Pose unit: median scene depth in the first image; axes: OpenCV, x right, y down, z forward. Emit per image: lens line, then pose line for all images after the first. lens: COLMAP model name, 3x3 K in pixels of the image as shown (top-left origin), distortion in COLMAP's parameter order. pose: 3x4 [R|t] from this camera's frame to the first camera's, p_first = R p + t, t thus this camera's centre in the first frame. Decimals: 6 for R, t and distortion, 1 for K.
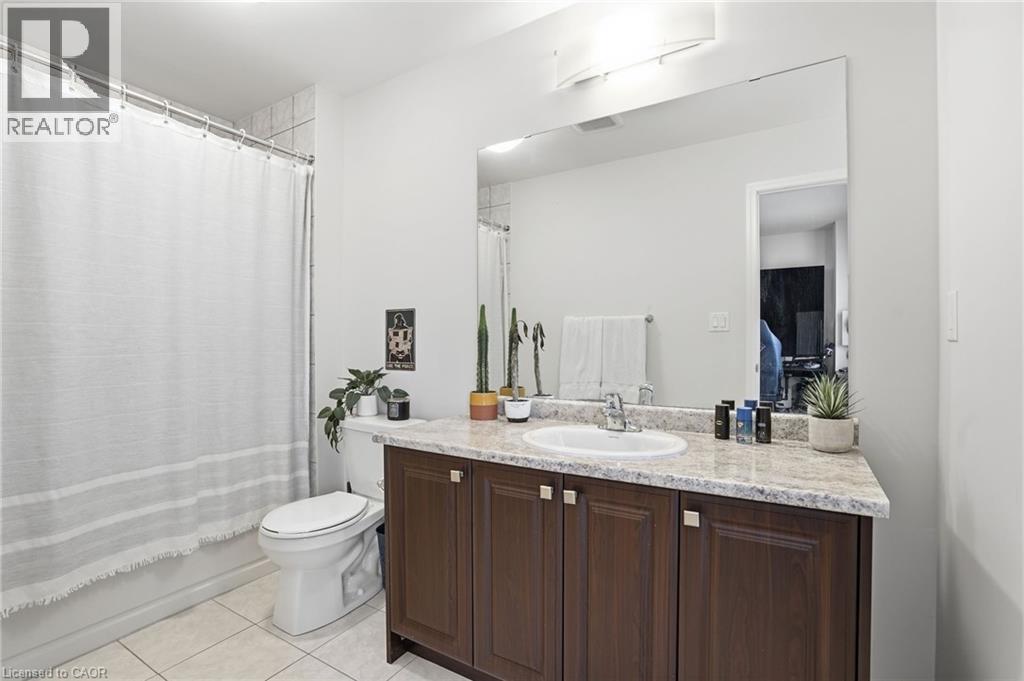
lens RADIAL K [[480.7, 0, 504.4], [0, 480.7, 341.9], [0, 0, 1]] dist [-0.029716, 0.009882]
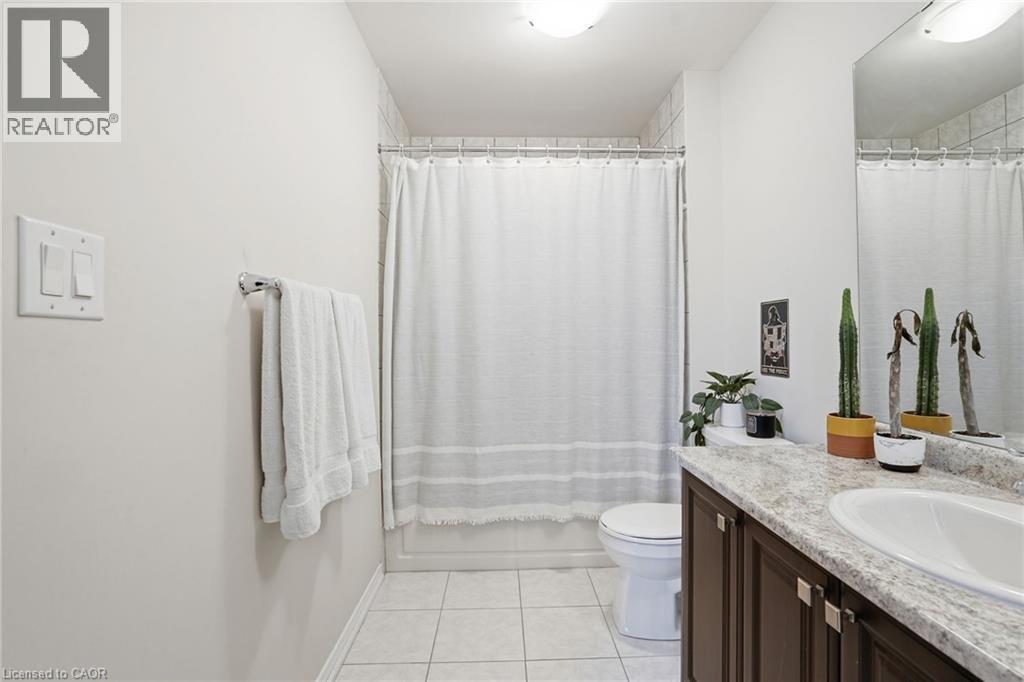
lens RADIAL K [[480.7, 0, 510.2], [0, 480.7, 339.0], [0, 0, 1]] dist [-0.029716, 0.009882]
pose [[0.557674, -0.005159, -0.830044, 0.234543], [0.008841, 0.999961, -0.000275, -0.008764], [0.830013, -0.007185, 0.557698, 0.212370]]
